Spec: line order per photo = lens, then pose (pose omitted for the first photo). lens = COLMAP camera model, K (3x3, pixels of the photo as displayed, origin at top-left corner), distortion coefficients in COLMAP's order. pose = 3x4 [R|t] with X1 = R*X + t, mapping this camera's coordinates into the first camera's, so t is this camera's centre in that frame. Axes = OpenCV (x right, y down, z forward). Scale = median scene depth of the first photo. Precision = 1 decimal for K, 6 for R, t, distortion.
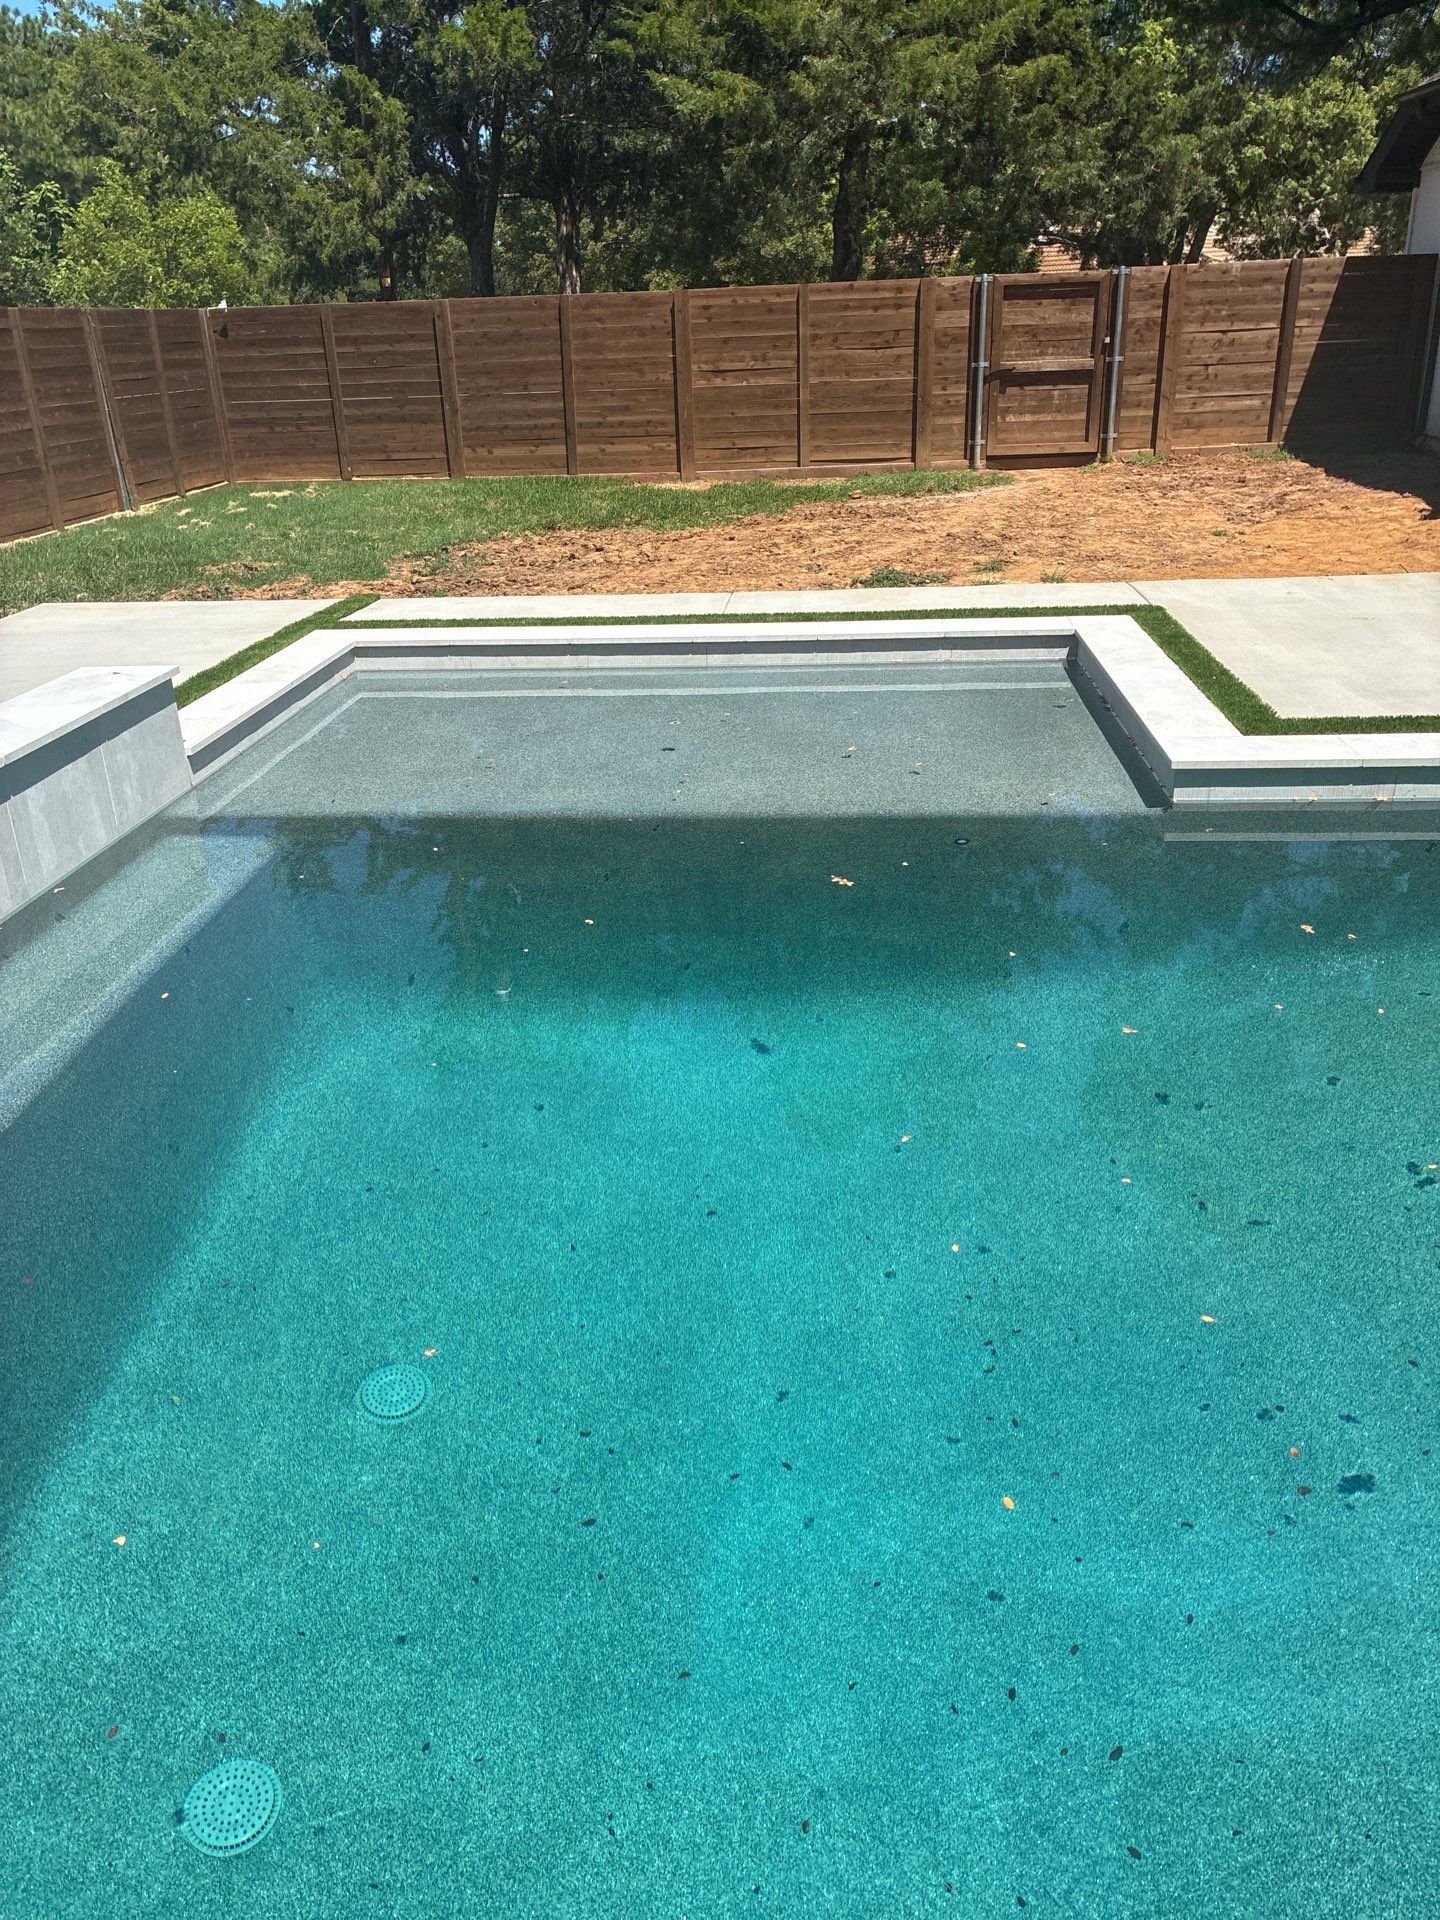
lens RADIAL K [[1508.7, 0, 708.9], [0, 1508.7, 926.2], [0, 0, 1]] dist [0.068960, -0.106808]
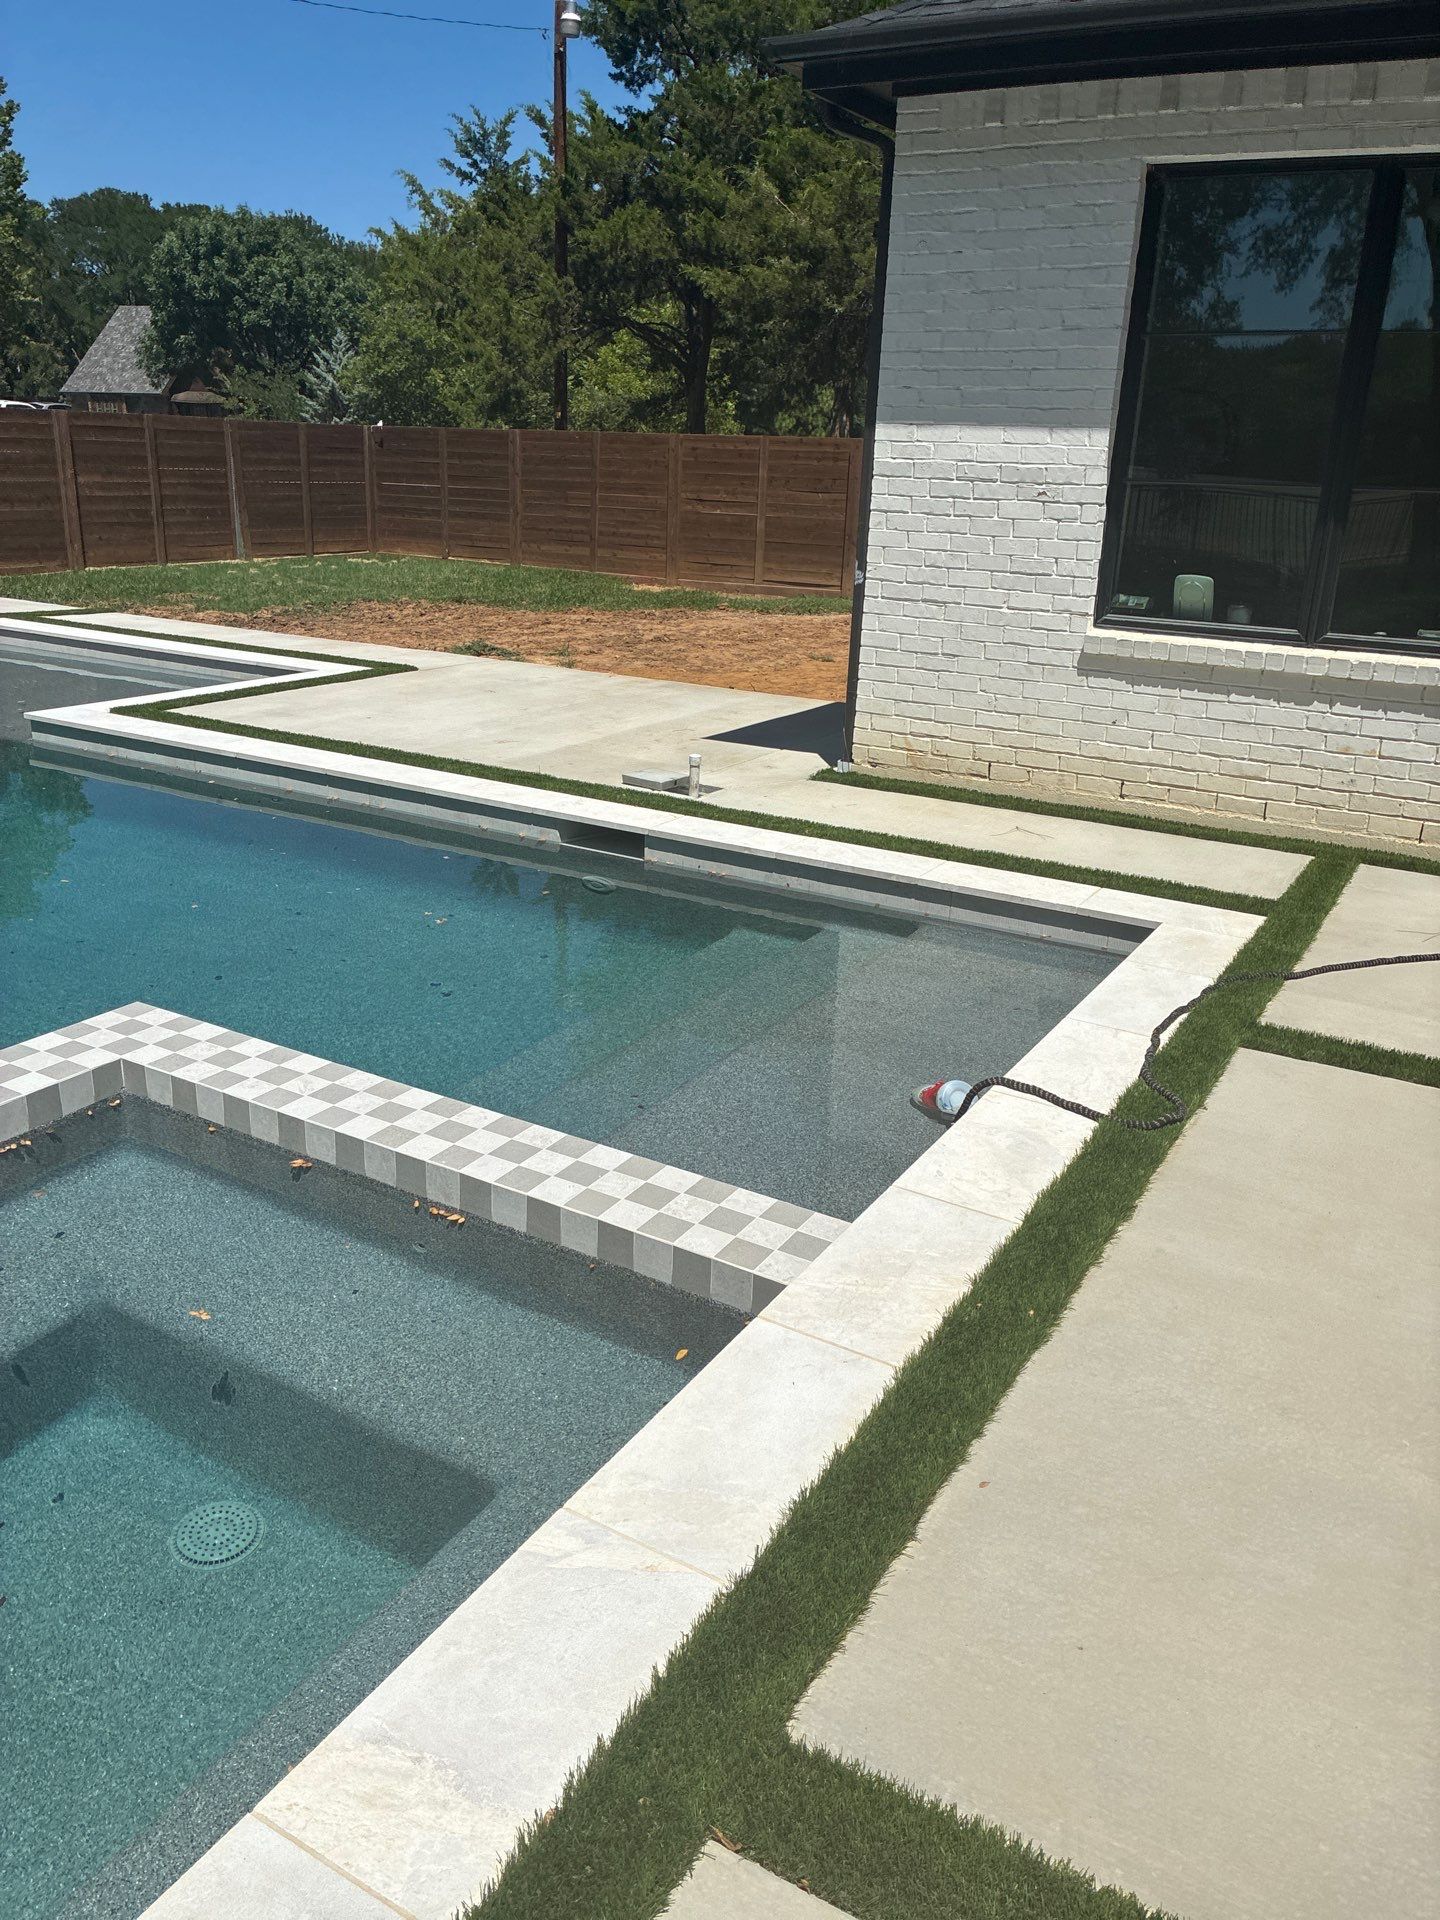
lens RADIAL K [[1476.6, 0, 692.0], [0, 1476.6, 928.1], [0, 0, 1]] dist [0.034784, -0.039550]
pose [[0.899886, 0.194474, -0.390365, 0.526566], [-0.220737, 0.975060, -0.023094, -0.002974], [0.376138, 0.106950, 0.920371, -0.054547]]
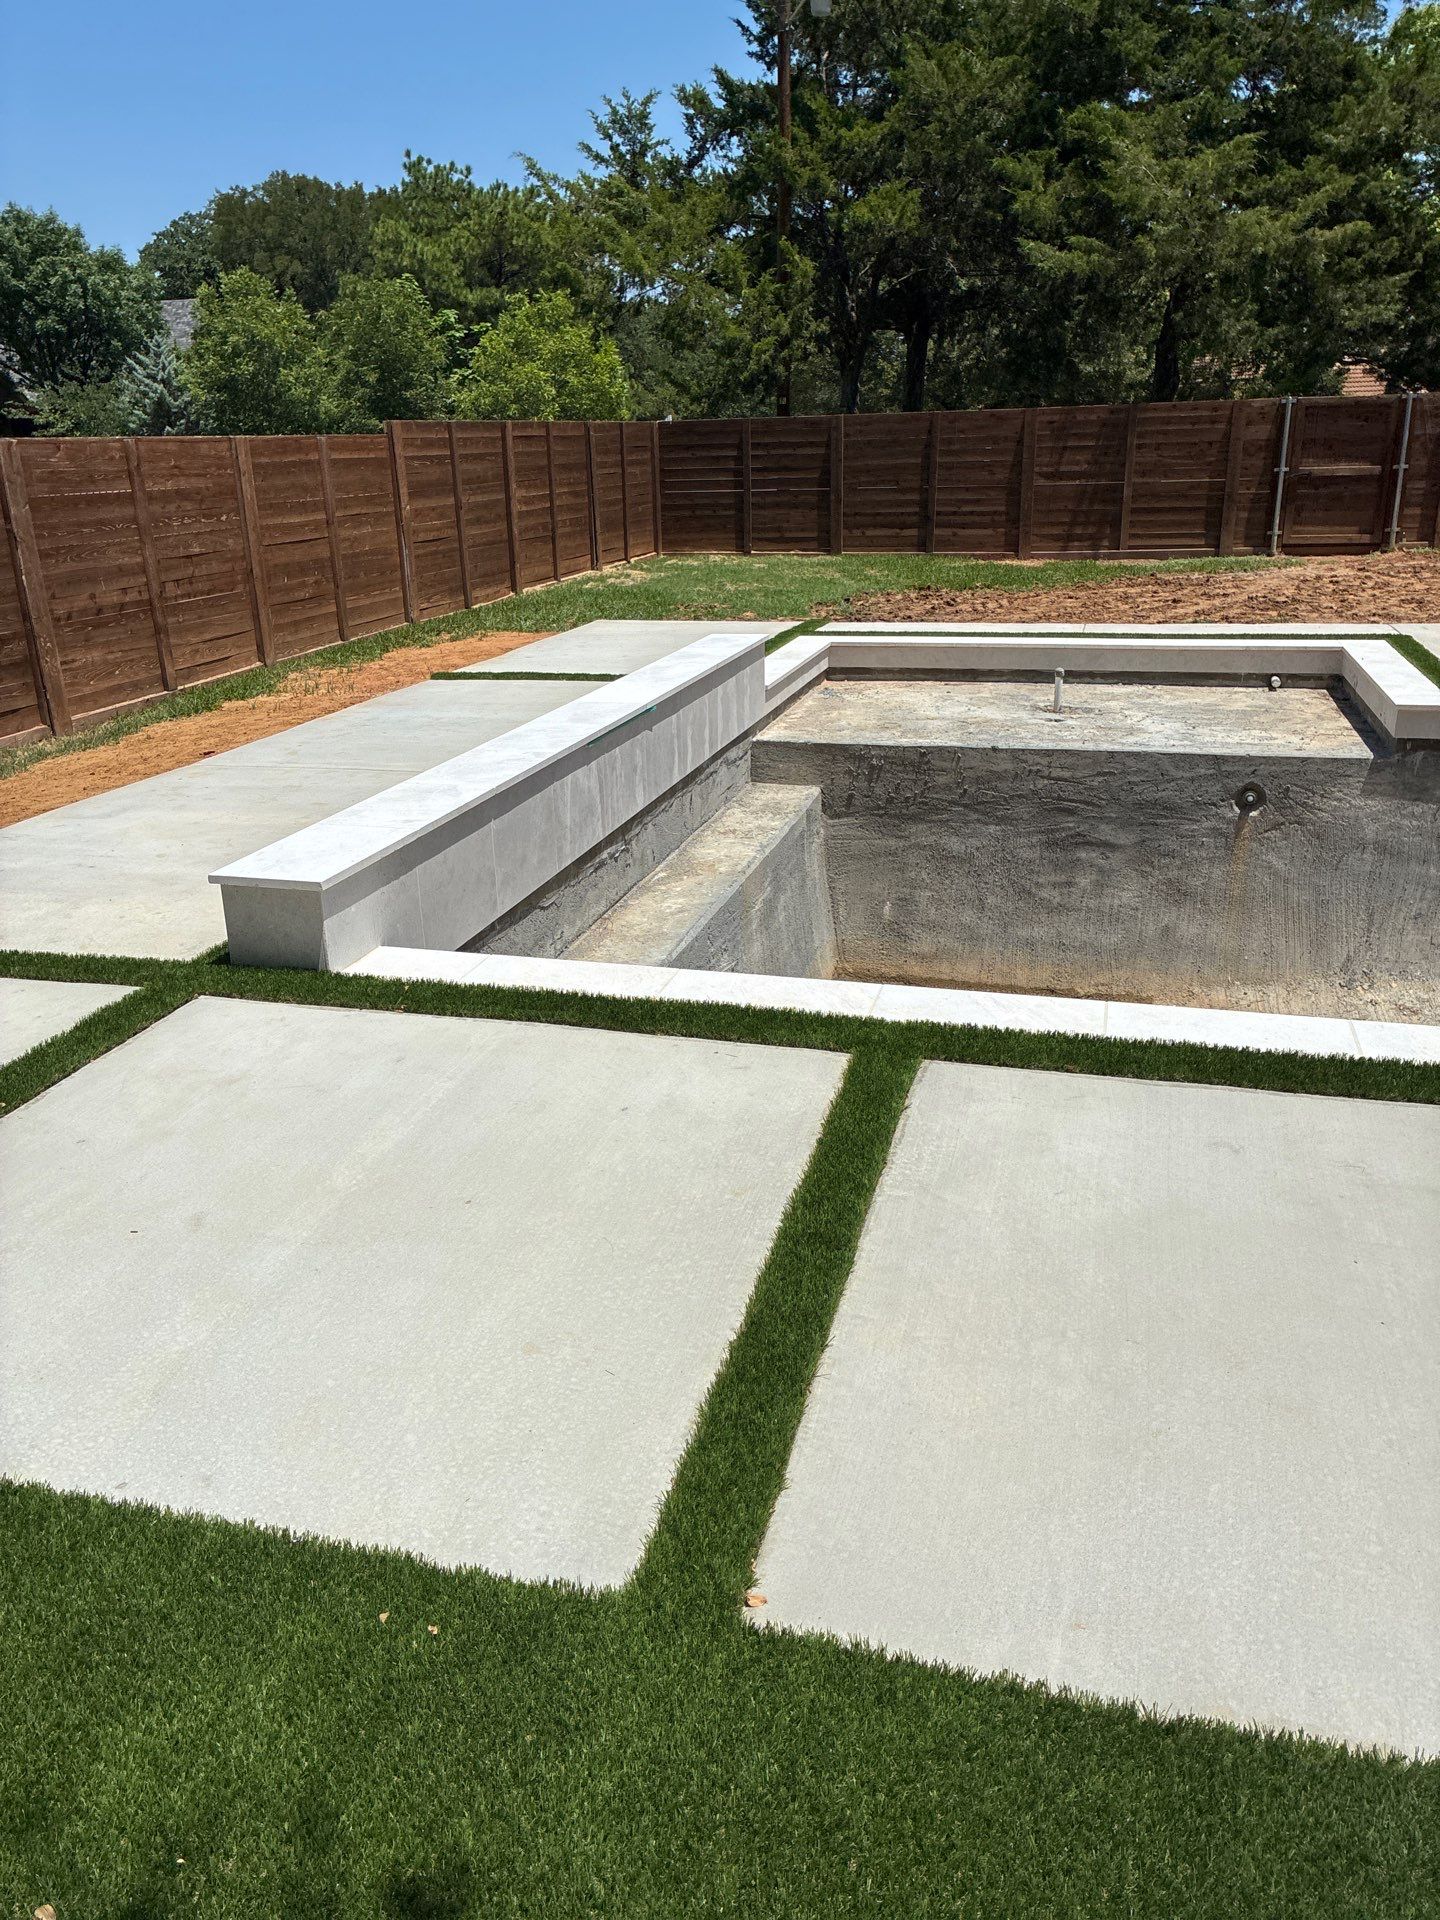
lens RADIAL K [[1476.6, 0, 692.0], [0, 1476.6, 928.1], [0, 0, 1]] dist [0.034784, -0.039550]
pose [[0.980917, 0.070904, -0.181036, -0.039668], [-0.080561, 0.995662, -0.046552, 0.082351], [0.176950, 0.060248, 0.982374, -0.210363]]
